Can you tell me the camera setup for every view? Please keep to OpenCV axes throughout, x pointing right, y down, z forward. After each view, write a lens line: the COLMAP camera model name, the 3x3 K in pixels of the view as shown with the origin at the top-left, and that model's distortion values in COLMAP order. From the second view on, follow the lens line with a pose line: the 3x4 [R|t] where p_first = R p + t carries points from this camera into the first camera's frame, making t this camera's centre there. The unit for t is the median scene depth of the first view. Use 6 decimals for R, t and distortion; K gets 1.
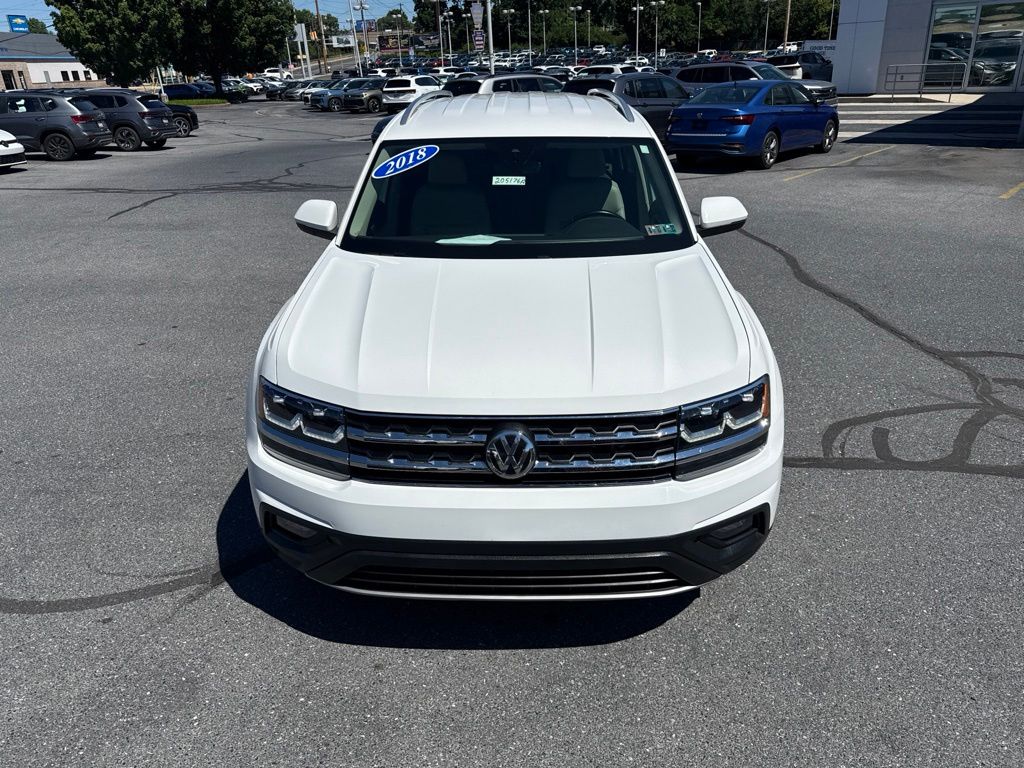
lens RADIAL K [[725.7, 0, 507.1], [0, 725.7, 380.7], [0, 0, 1]] dist [0.023789, -0.032243]
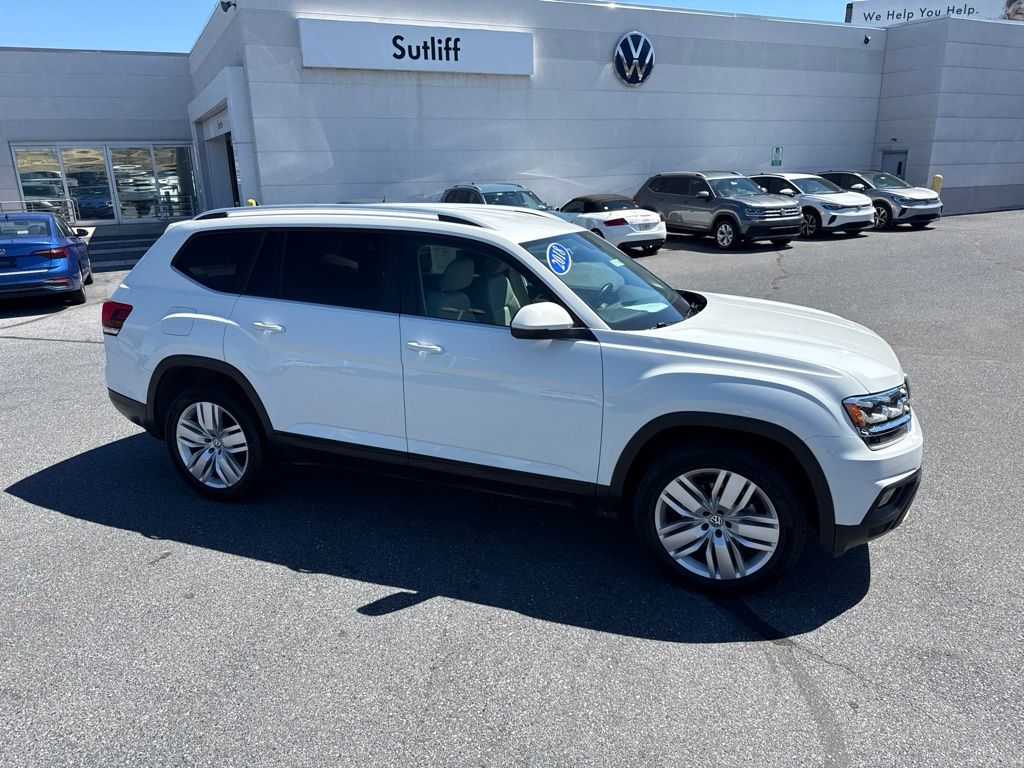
lens RADIAL K [[724.8, 0, 507.0], [0, 724.8, 395.3], [0, 0, 1]] dist [0.072592, -0.119127]
pose [[0.350484, -0.238629, 0.905658, -1.125339], [0.378750, 0.920510, 0.095968, -0.236675], [-0.856568, 0.309383, 0.413005, 0.658307]]
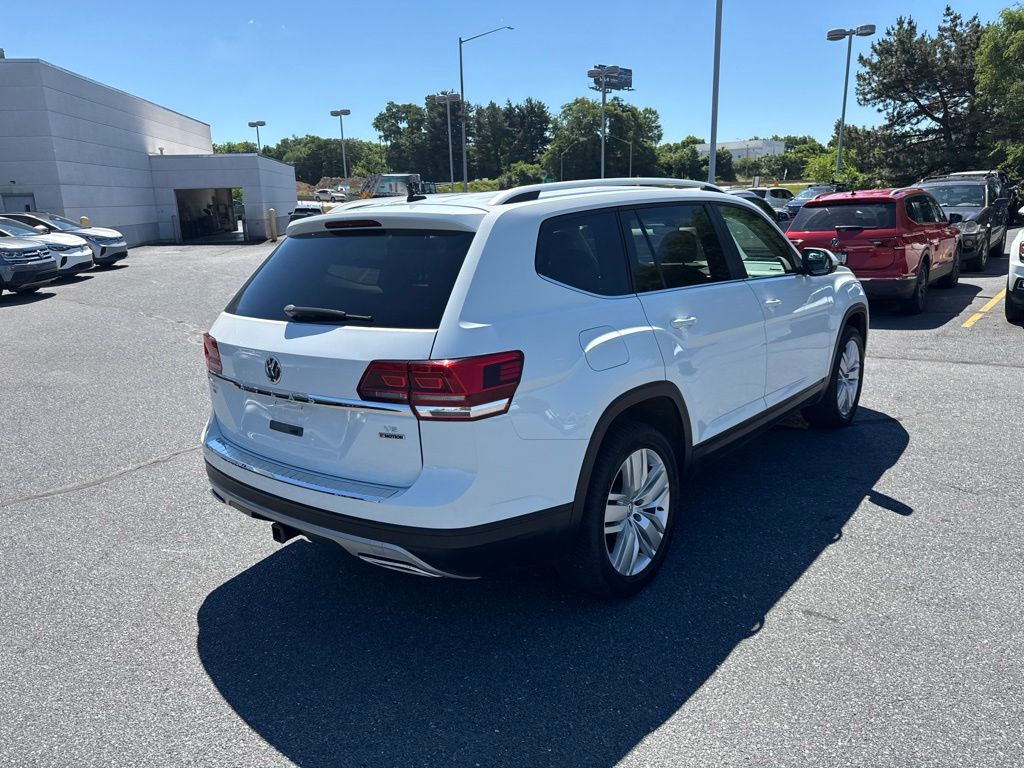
lens RADIAL K [[726.4, 0, 509.7], [0, 726.4, 384.4], [0, 0, 1]] dist [0.037480, -0.048991]
pose [[-0.778237, -0.088148, 0.621753, -0.625369], [0.308538, 0.808680, 0.500841, -0.818704], [-0.546947, 0.581607, -0.602148, 2.099853]]
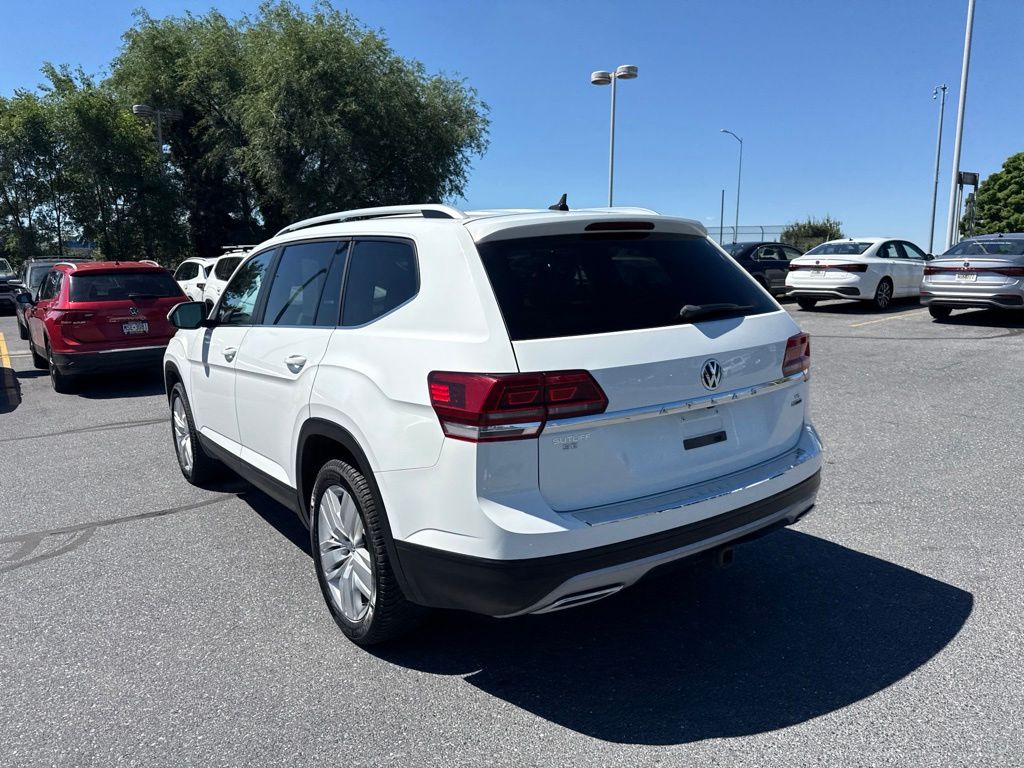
lens RADIAL K [[731.7, 0, 508.6], [0, 731.7, 381.7], [0, 0, 1]] dist [0.007857, -0.013242]
pose [[-0.801109, 0.137283, -0.582561, 0.583122], [-0.198299, 0.857485, 0.474761, -0.809511], [0.564714, 0.495856, -0.659716, 2.117498]]
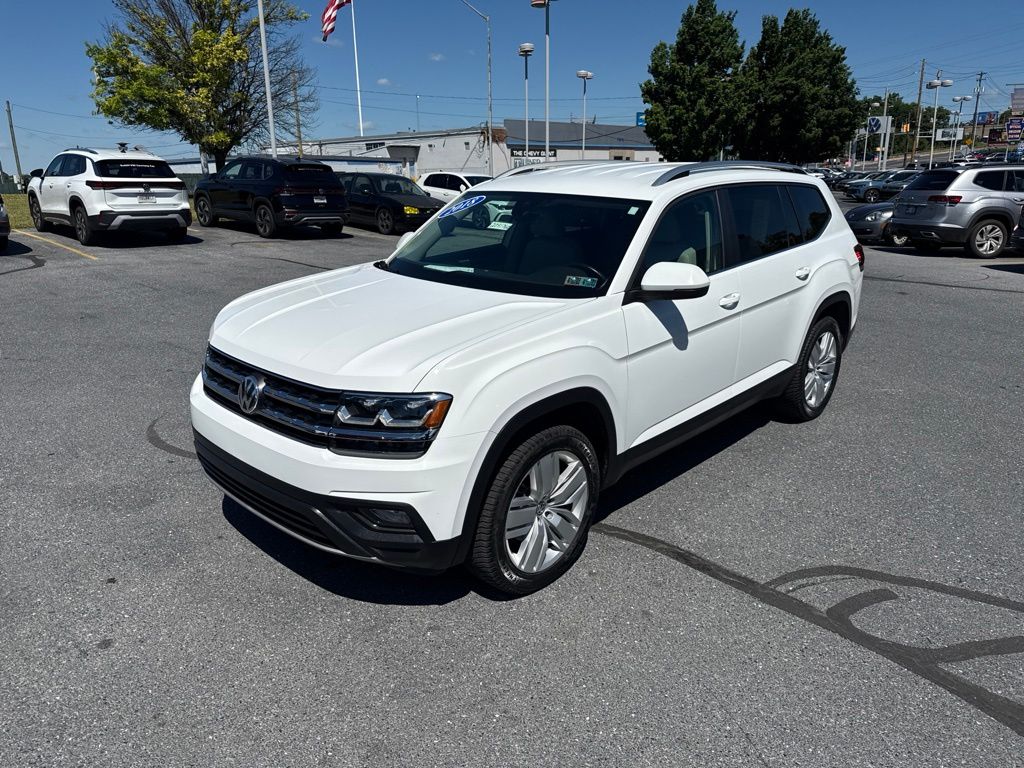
lens RADIAL K [[725.2, 0, 505.1], [0, 725.2, 387.8], [0, 0, 1]] dist [0.035064, -0.045257]
pose [[0.740409, 0.223228, -0.634006, 0.731413], [-0.286610, 0.958044, 0.002608, -0.029646], [0.607988, 0.179782, 0.773324, 0.139399]]
